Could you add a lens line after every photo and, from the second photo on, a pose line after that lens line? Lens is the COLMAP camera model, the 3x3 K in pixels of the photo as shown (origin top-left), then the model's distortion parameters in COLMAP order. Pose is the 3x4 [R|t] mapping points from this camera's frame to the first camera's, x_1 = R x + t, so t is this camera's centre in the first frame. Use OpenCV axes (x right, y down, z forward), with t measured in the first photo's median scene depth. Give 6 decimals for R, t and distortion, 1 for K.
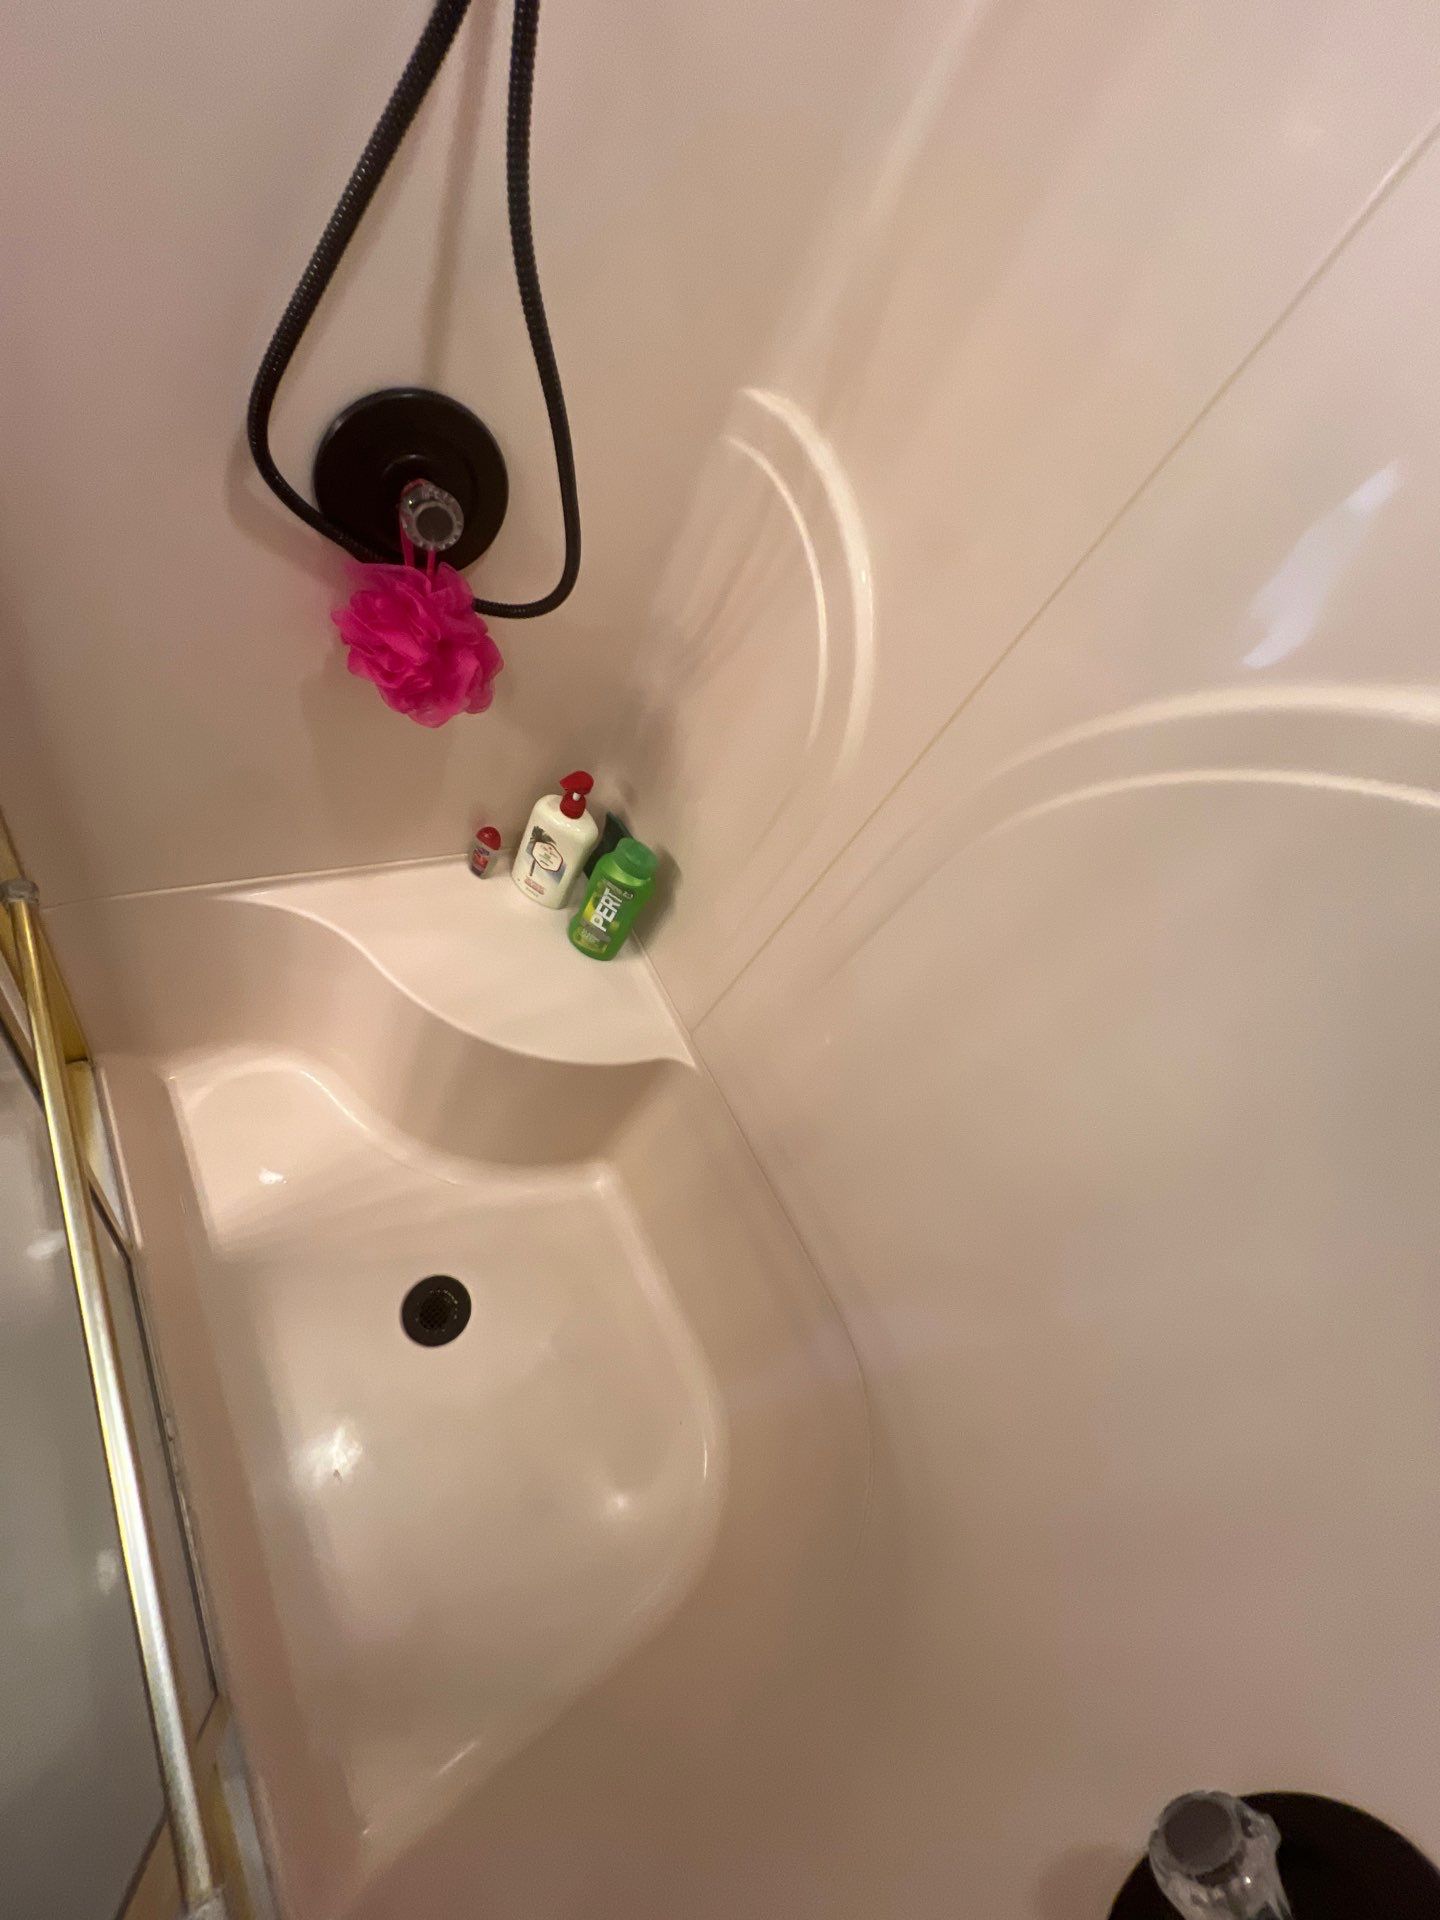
lens RADIAL K [[762.6, 0, 721.0], [0, 762.6, 948.2], [0, 0, 1]] dist [0.000017, 0.000064]
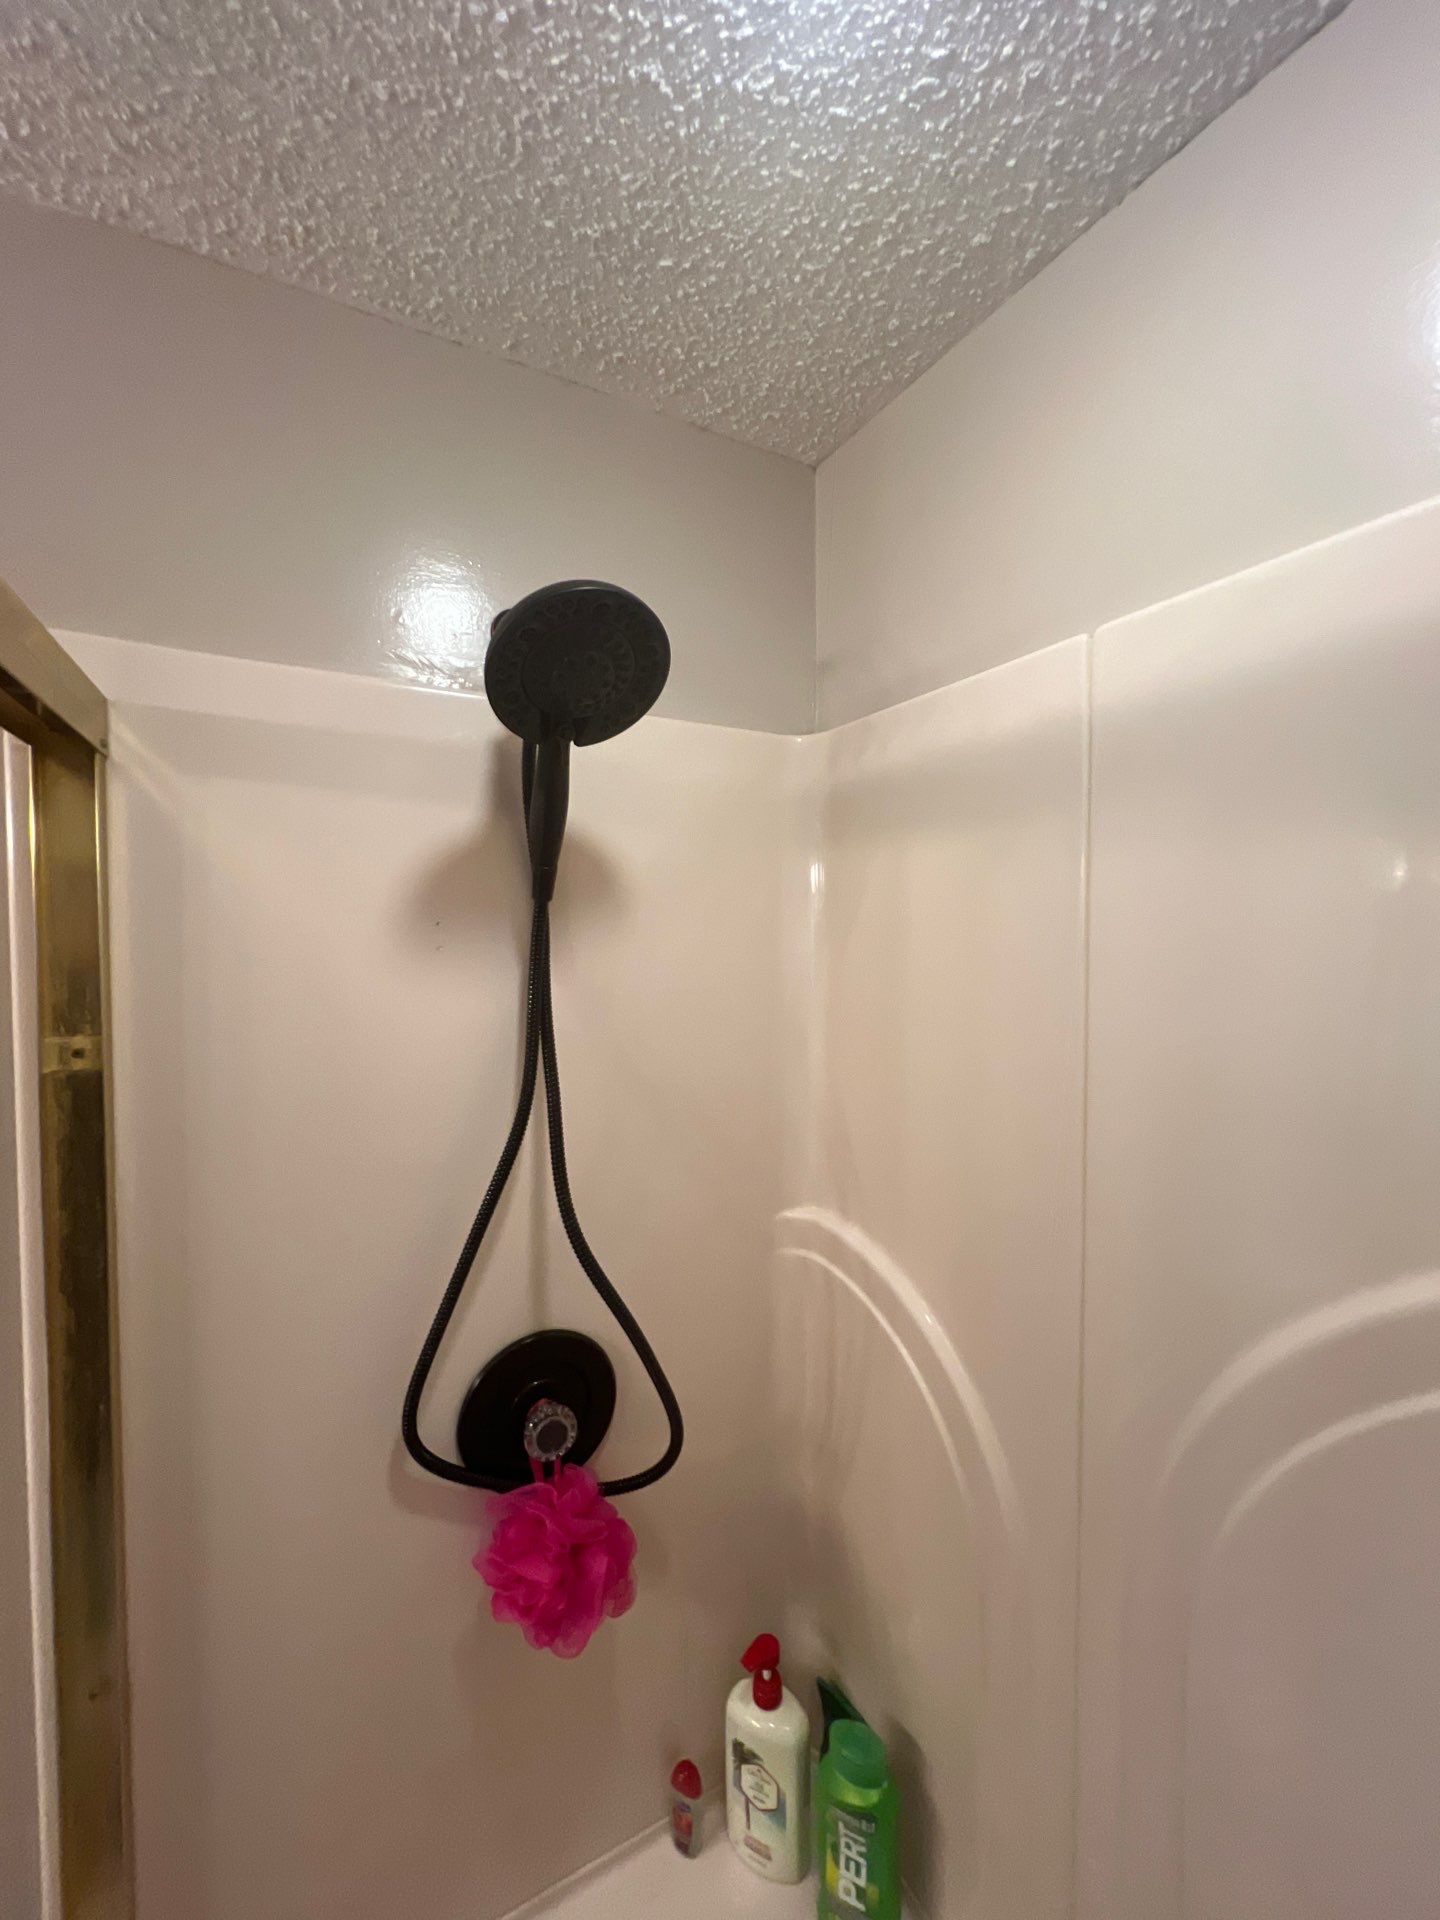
lens RADIAL K [[775.5, 0, 723.9], [0, 775.5, 954.2], [0, 0, 1]] dist [-0.001648, 0.000342]
pose [[0.904699, -0.421884, -0.059448, 0.154085], [0.220597, 0.583215, -0.781791, -0.007915], [0.364496, 0.694171, 0.620700, -0.086522]]
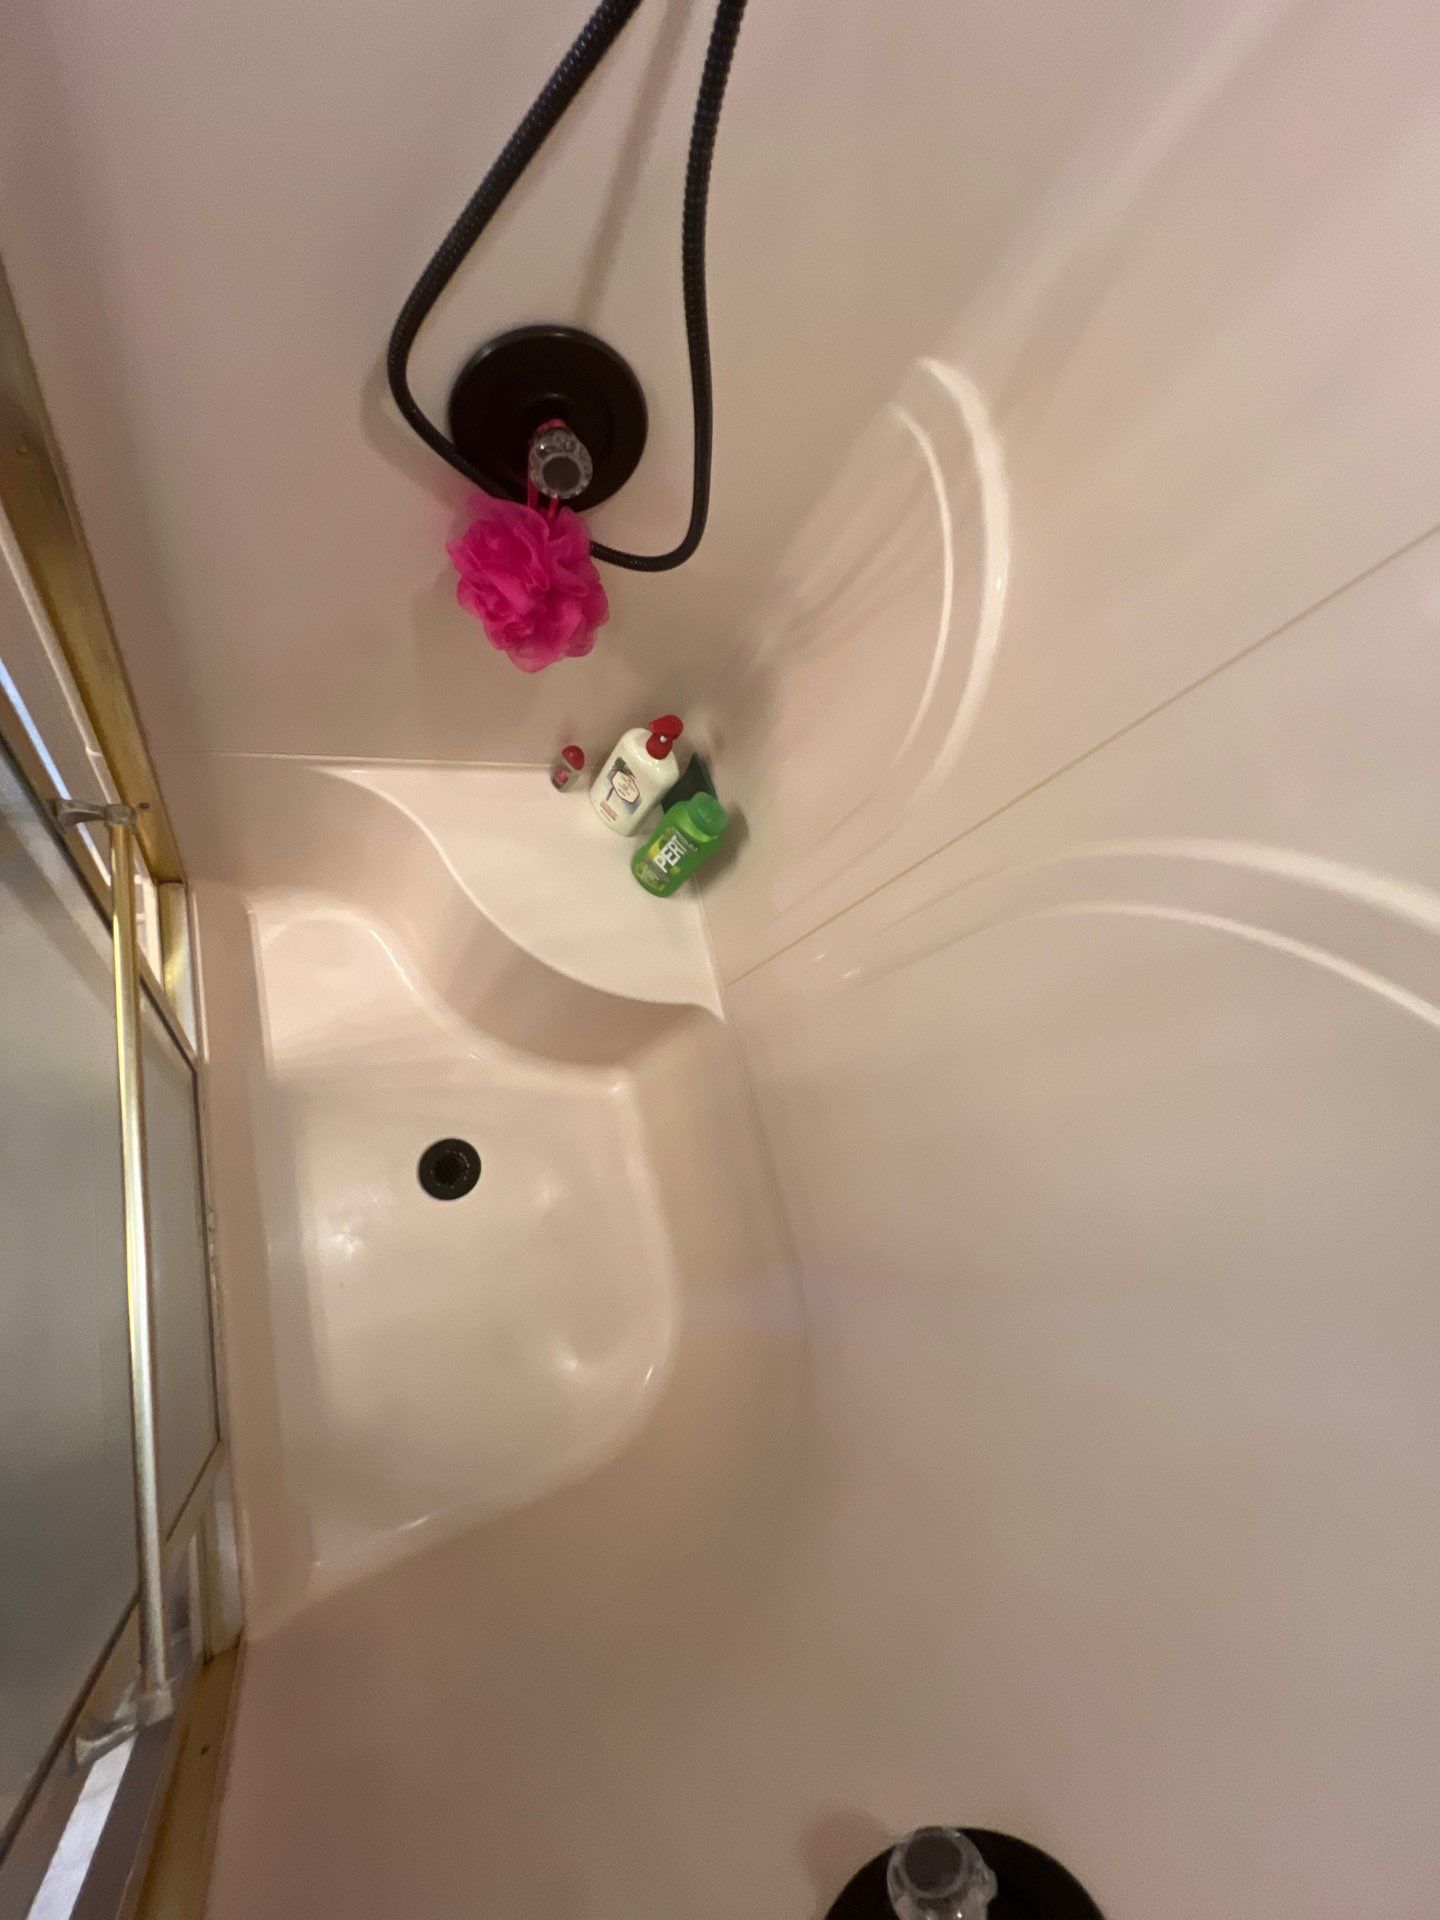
lens RADIAL K [[763.3, 0, 725.4], [0, 763.3, 945.4], [0, 0, 1]] dist [0.002262, 0.000186]
pose [[0.970046, 0.232770, -0.069494, 0.020692], [-0.219526, 0.962478, 0.159515, -0.120104], [0.104016, -0.139481, 0.984746, -0.008604]]
